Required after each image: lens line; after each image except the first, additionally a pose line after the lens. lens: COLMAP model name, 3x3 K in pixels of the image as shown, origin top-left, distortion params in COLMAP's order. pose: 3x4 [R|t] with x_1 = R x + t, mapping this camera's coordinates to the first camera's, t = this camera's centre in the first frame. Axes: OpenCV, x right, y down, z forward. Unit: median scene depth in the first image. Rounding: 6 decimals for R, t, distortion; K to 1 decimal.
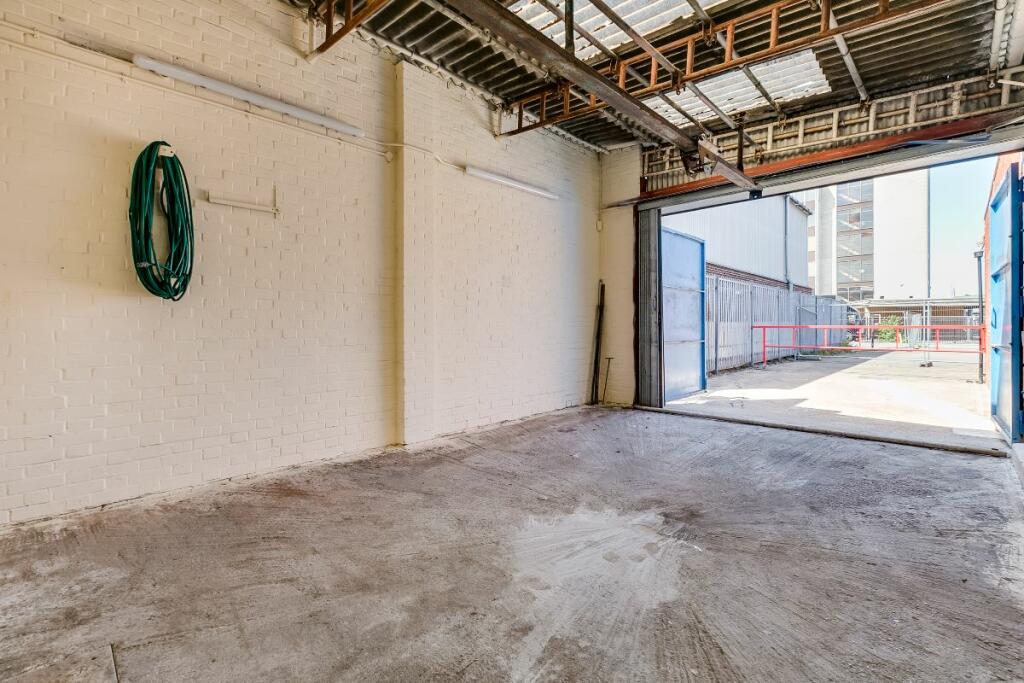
lens RADIAL K [[465.3, 0, 507.7], [0, 465.3, 335.1], [0, 0, 1]] dist [0.000629, -0.000534]
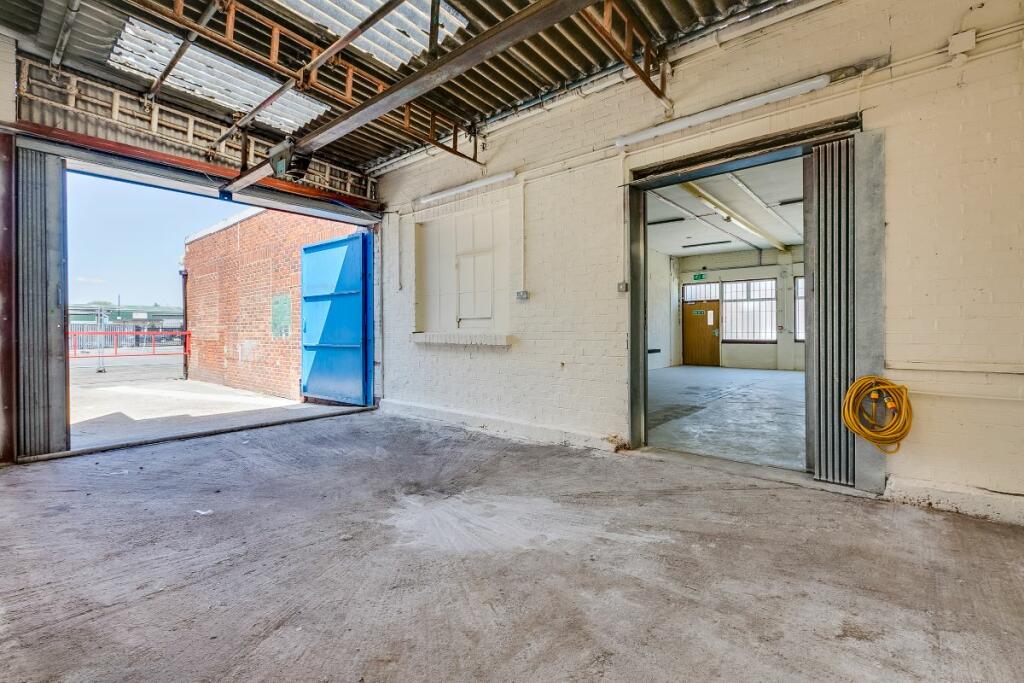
lens RADIAL K [[465.3, 0, 507.7], [0, 465.3, 335.1], [0, 0, 1]] dist [0.000629, -0.000534]
pose [[-0.066209, -0.004729, 0.997795, -0.845986], [0.021592, 0.999748, 0.006171, -0.006289], [-0.997572, 0.021953, -0.066090, 0.850452]]
